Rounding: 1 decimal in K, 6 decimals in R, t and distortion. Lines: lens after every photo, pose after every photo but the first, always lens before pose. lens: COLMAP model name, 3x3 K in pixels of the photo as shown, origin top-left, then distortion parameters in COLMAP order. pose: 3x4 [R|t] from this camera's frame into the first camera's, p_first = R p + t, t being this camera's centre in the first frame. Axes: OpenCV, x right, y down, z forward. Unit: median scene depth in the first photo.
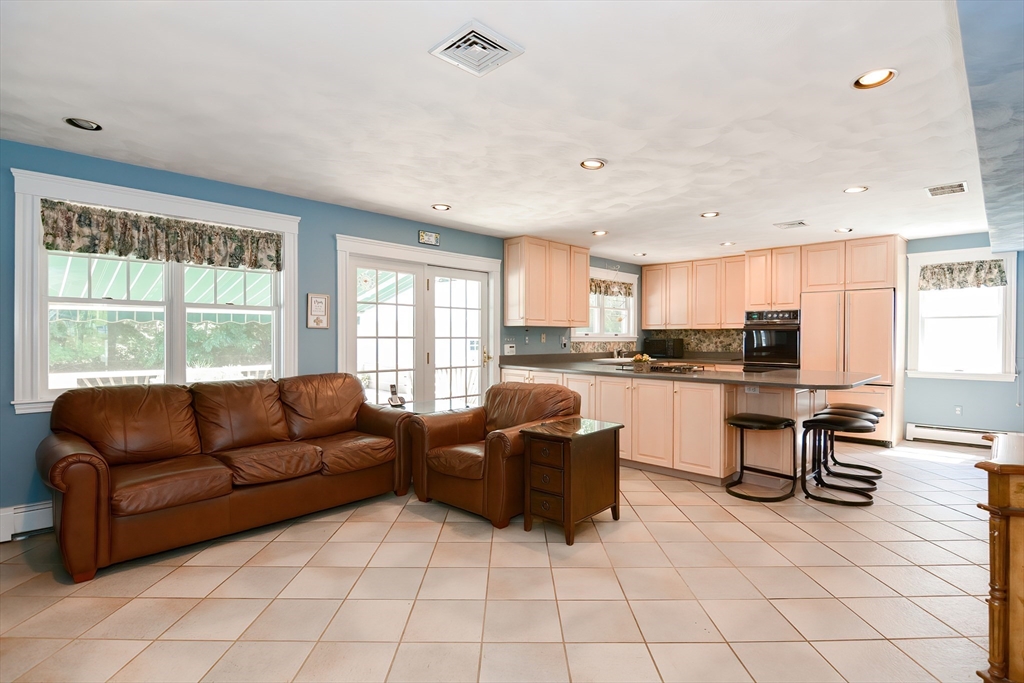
lens RADIAL K [[496.0, 0, 504.9], [0, 496.0, 338.2], [0, 0, 1]] dist [-0.000363, -0.004789]
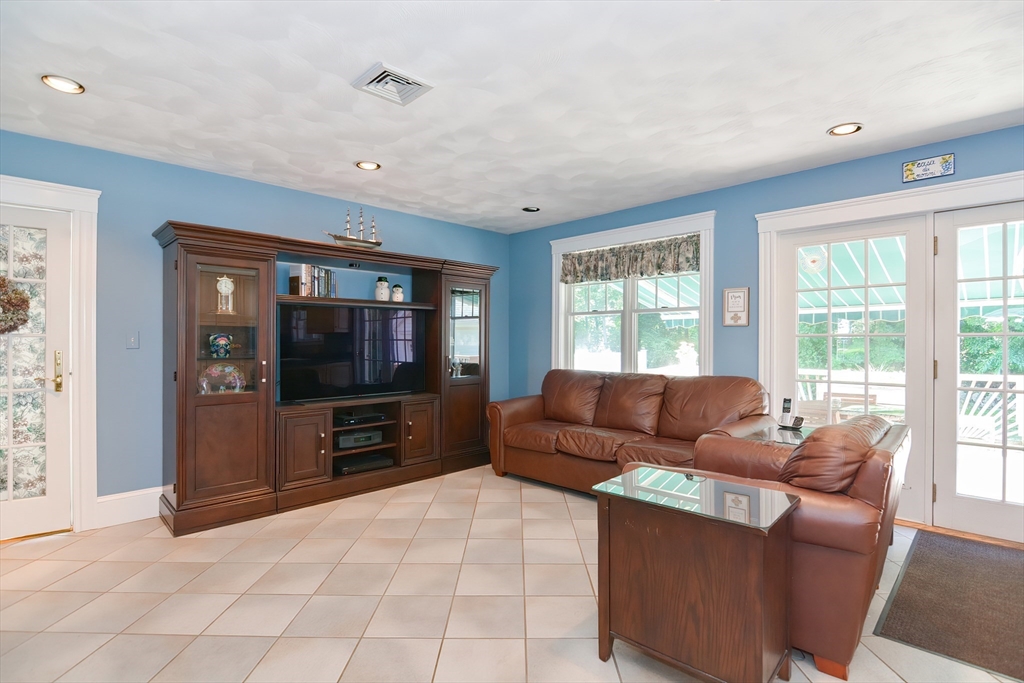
lens RADIAL K [[496.0, 0, 534.6], [0, 496.0, 344.5], [0, 0, 1]] dist [-0.000363, -0.004789]
pose [[0.020957, 0.012995, -0.999696, 0.383275], [0.007527, 0.999885, 0.013155, -0.000671], [0.999752, -0.007801, 0.020857, 0.452460]]
